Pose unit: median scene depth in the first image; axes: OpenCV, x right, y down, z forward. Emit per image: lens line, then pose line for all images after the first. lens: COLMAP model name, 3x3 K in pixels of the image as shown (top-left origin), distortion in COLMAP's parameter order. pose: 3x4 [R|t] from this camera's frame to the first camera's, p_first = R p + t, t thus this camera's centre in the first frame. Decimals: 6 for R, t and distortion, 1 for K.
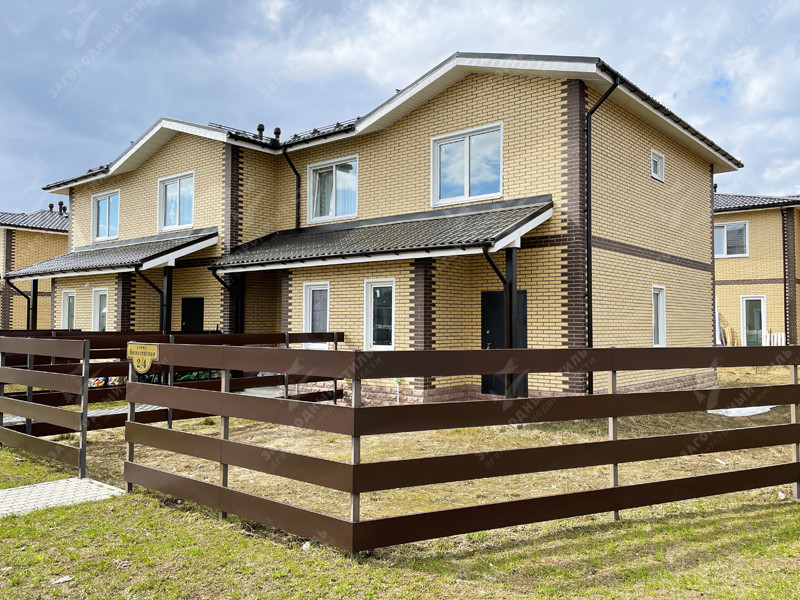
lens RADIAL K [[649.8, 0, 400.0], [0, 649.8, 300.0], [0, 0, 1]] dist [0.018958, 0.003181]
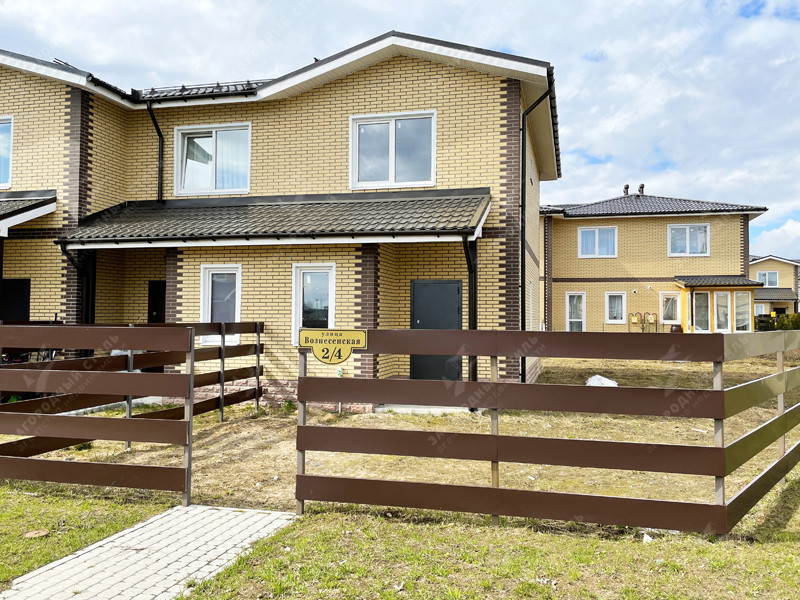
lens RADIAL K [[671.0, 0, 400.0], [0, 671.0, 300.0], [0, 0, 1]] dist [0.042840, -0.098679]
pose [[0.897282, 0.013488, 0.441252, -0.305137], [-0.017992, 0.999820, 0.006025, 0.009996], [-0.441091, -0.013345, 0.897363, 0.088176]]
